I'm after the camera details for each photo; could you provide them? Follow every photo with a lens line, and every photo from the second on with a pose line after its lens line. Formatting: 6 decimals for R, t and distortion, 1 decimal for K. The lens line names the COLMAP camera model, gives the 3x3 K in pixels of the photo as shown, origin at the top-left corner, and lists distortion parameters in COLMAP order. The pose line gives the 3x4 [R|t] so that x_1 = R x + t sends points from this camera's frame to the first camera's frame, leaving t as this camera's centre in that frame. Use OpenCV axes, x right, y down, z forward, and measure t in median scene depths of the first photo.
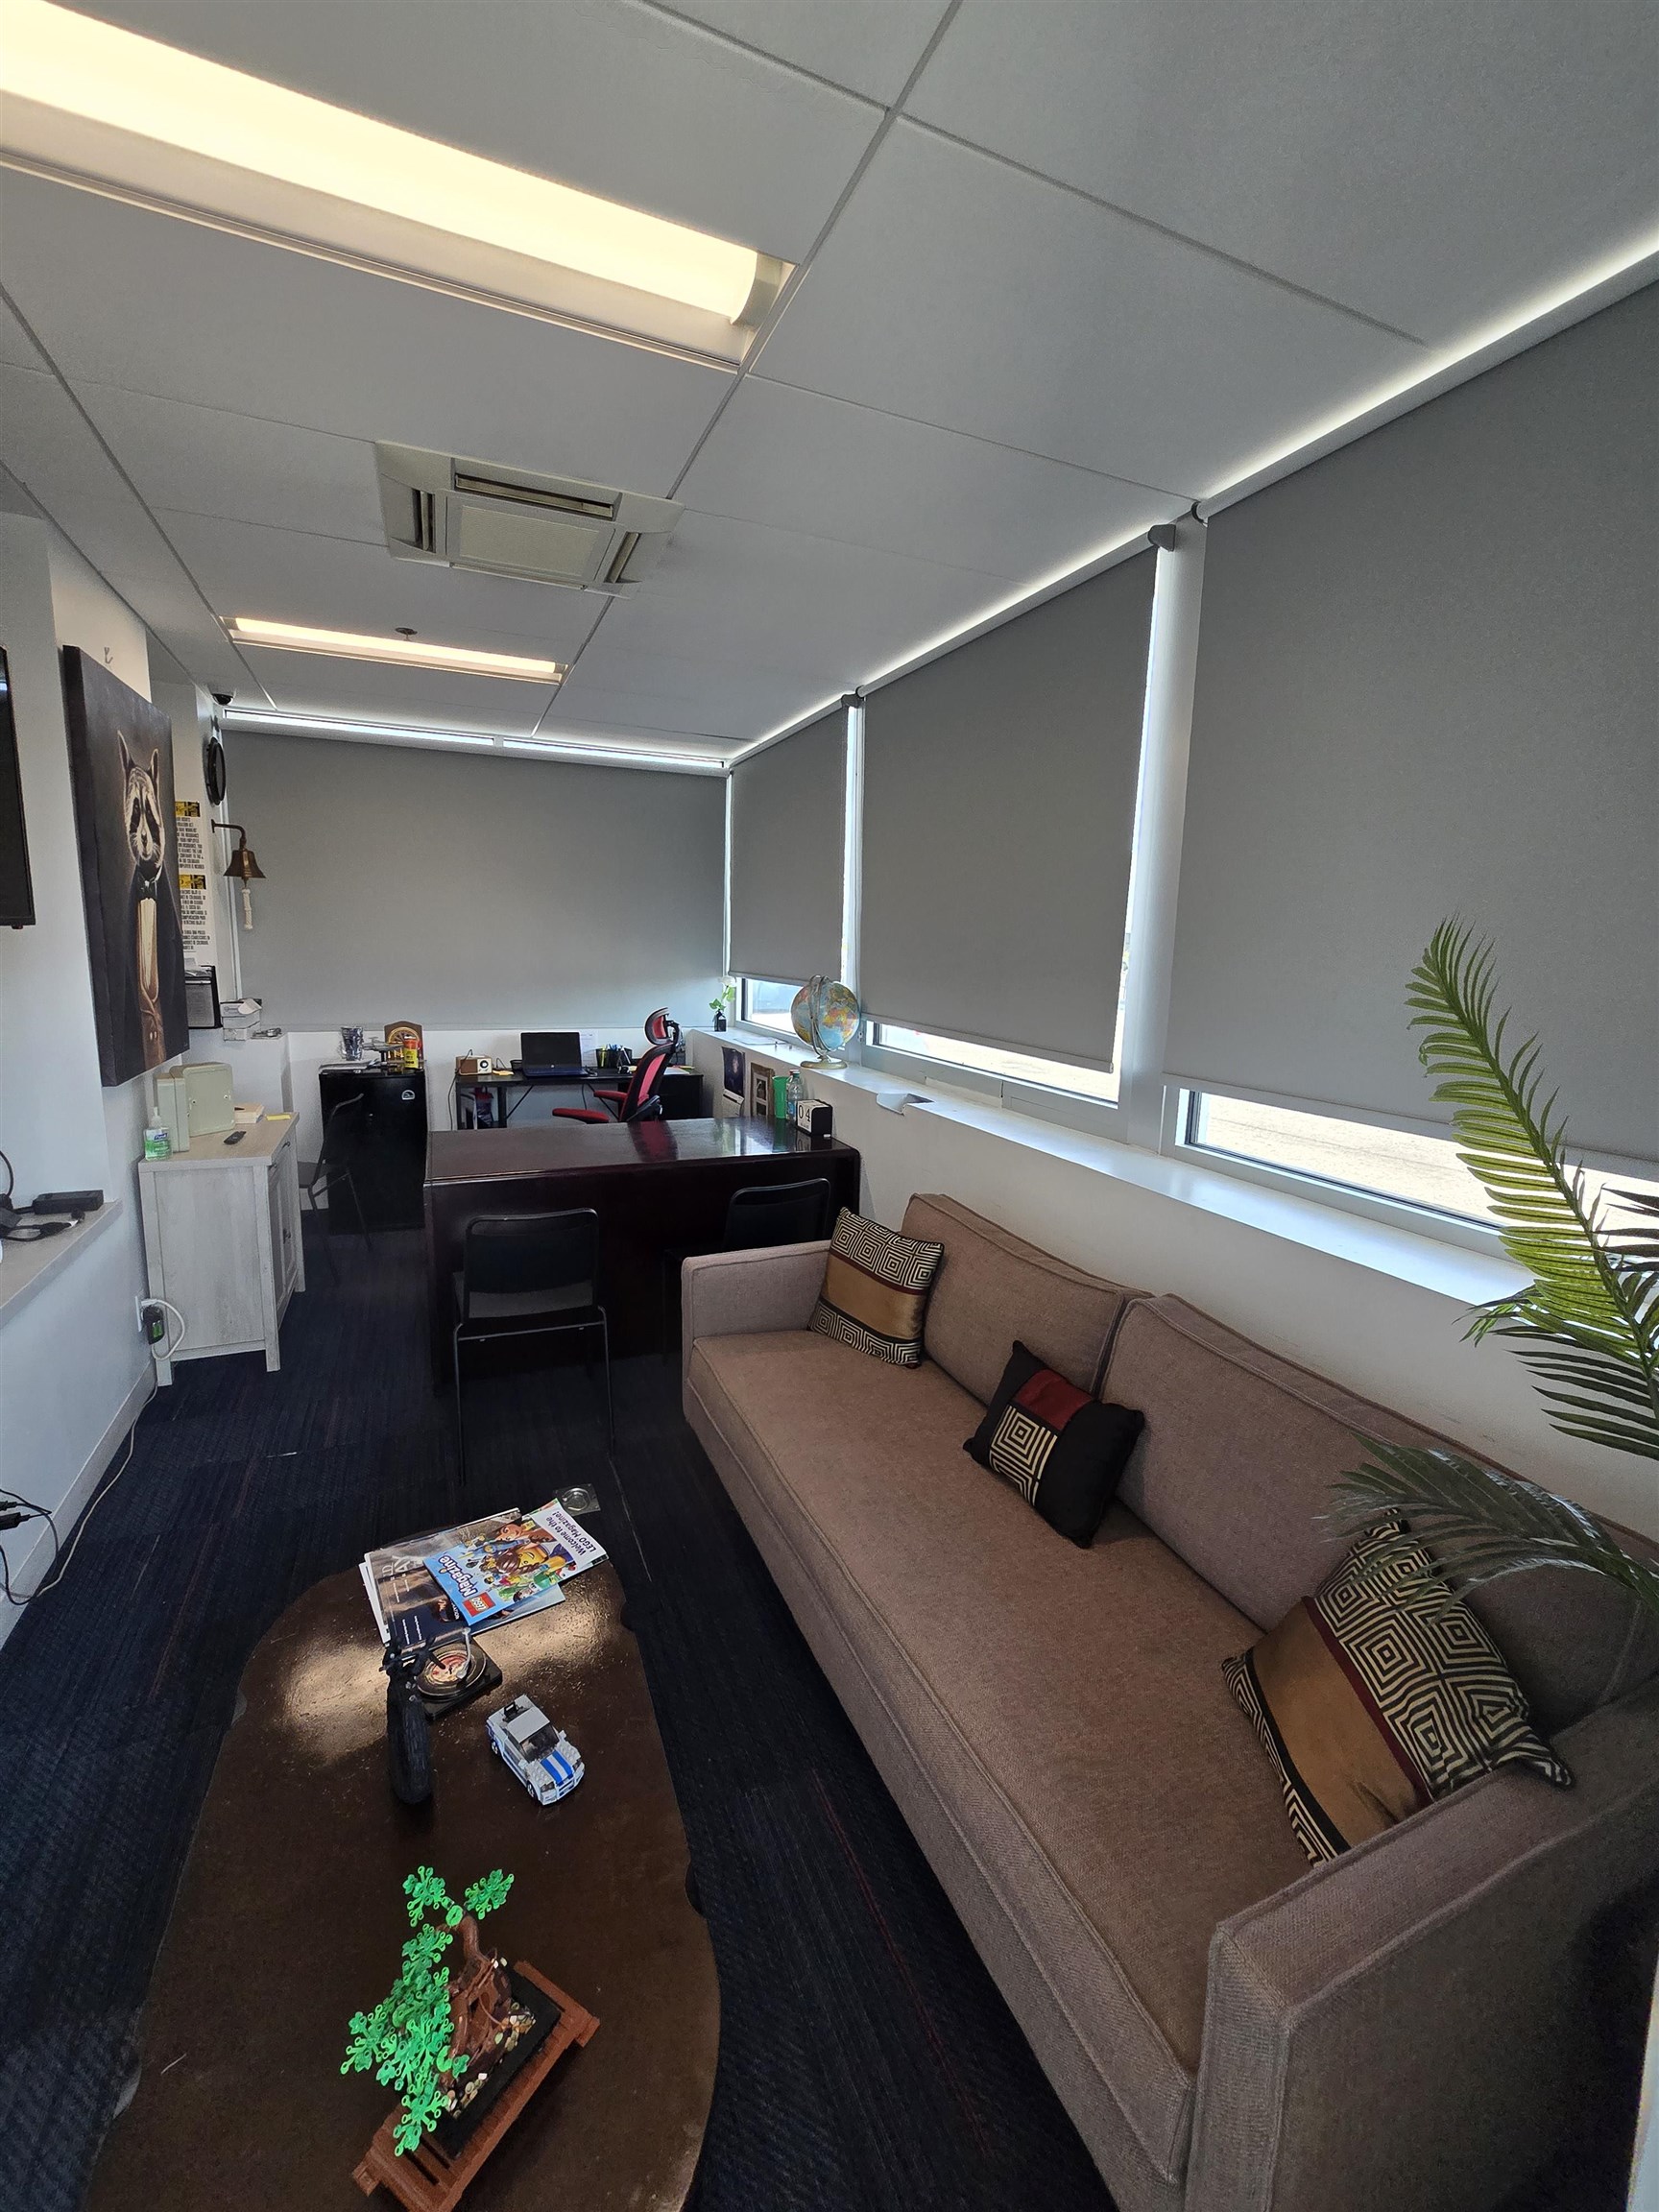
lens RADIAL K [[942.6, 0, 840.6], [0, 942.6, 1105.2], [0, 0, 1]] dist [-0.004515, 0.002718]
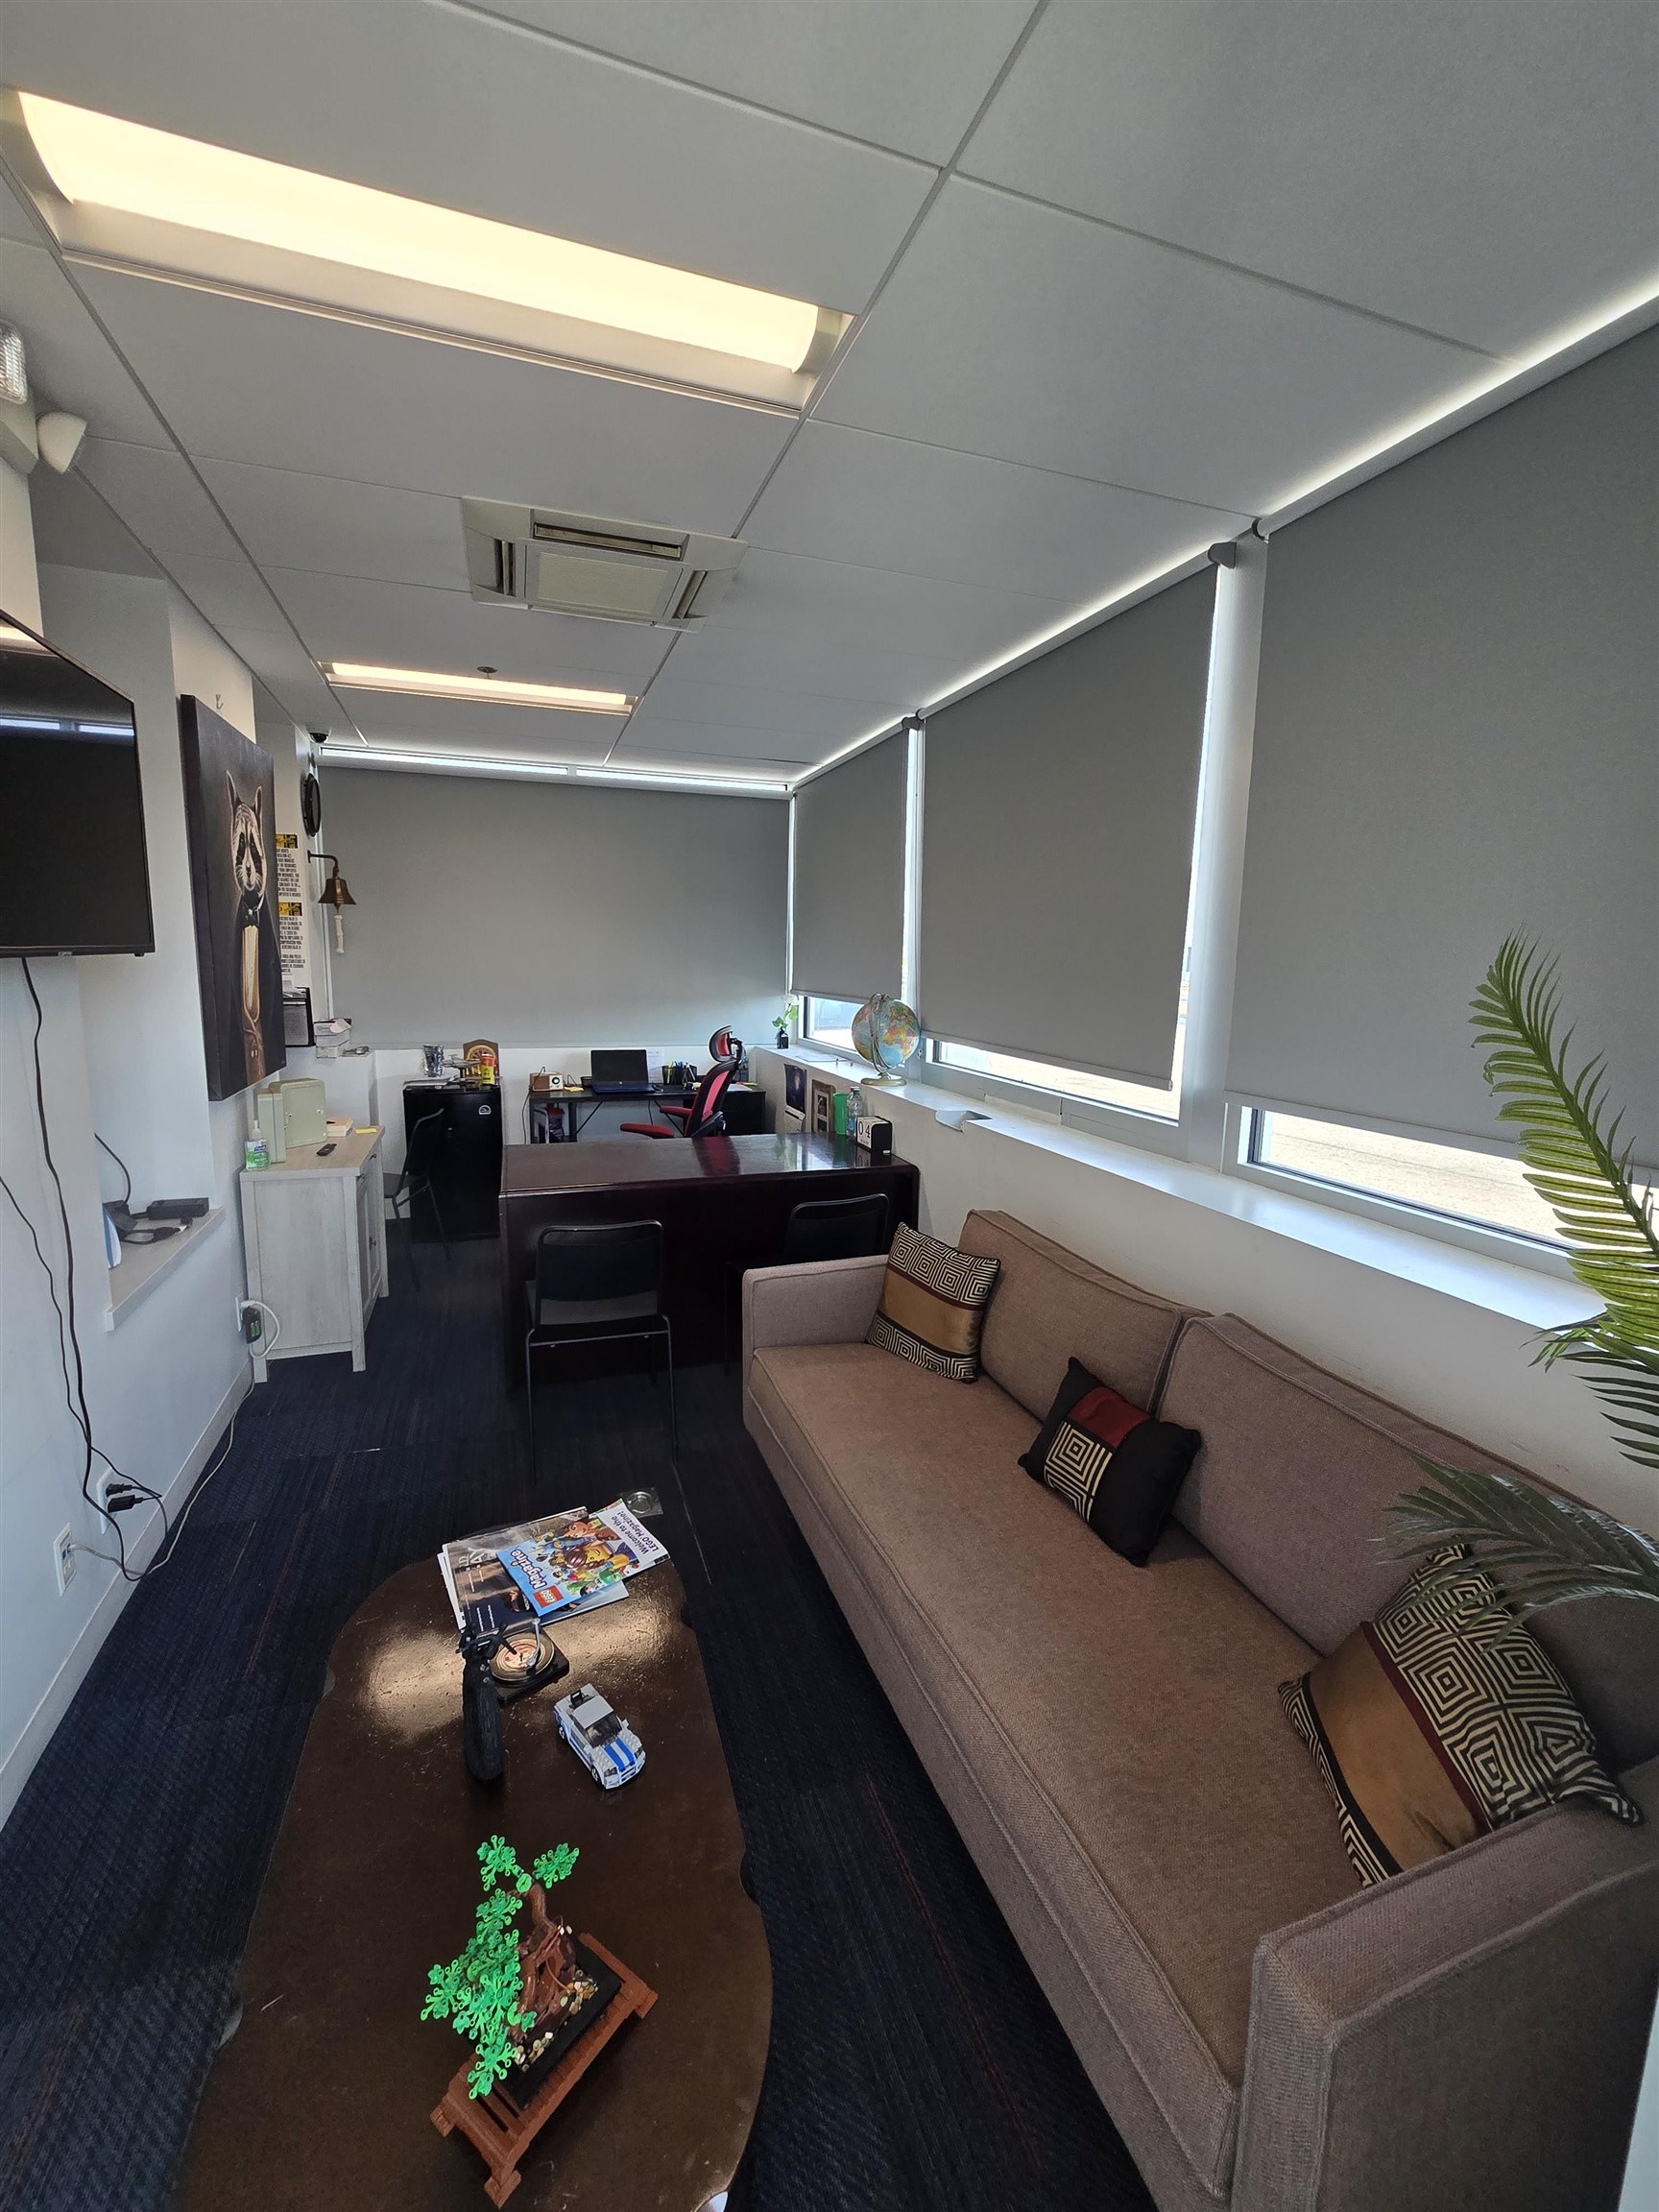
lens RADIAL K [[942.6, 0, 833.3], [0, 942.6, 1111.2], [0, 0, 1]] dist [-0.004515, 0.002718]
pose [[0.997187, 0.003676, -0.074863, 0.007431], [-0.004506, 0.999930, -0.010915, 0.000032], [0.074818, 0.011221, 0.997134, -0.022618]]
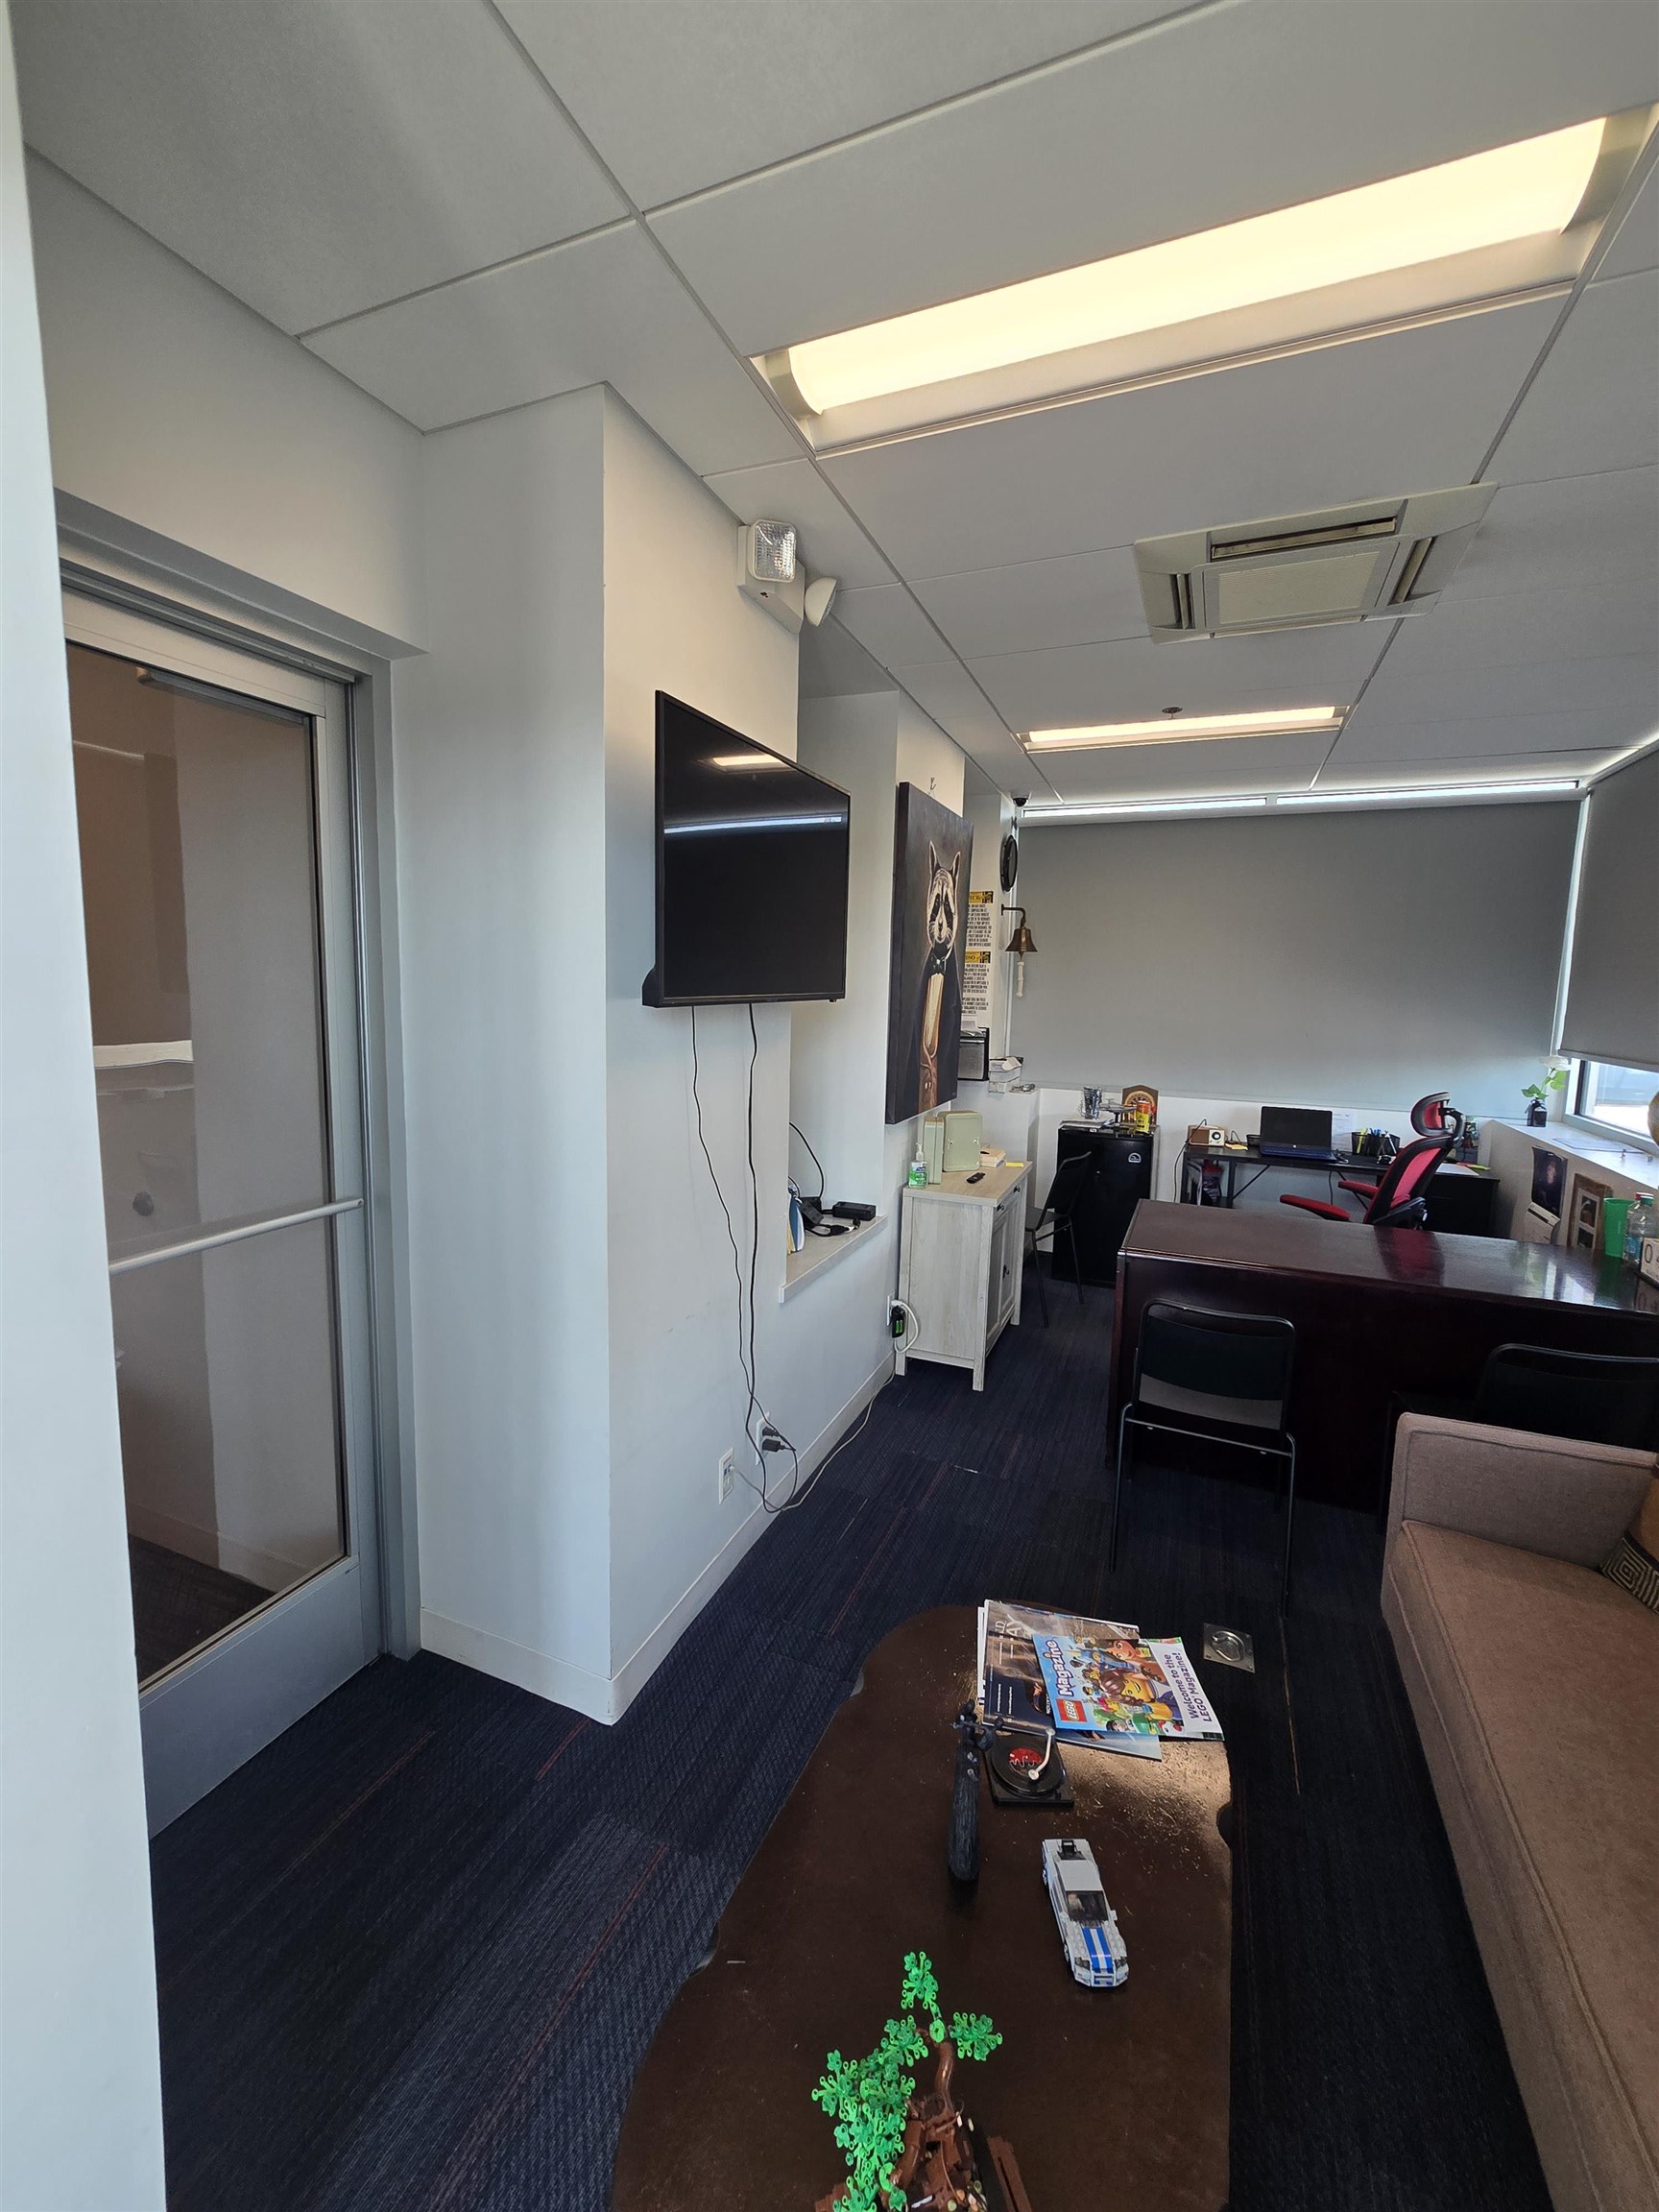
lens RADIAL K [[942.6, 0, 786.7], [0, 942.6, 1096.2], [0, 0, 1]] dist [-0.004515, 0.002718]
pose [[0.669365, 0.078591, -0.738765, 0.065337], [-0.130520, 0.991363, -0.012797, -0.029923], [0.731379, 0.104989, 0.673841, 0.071561]]
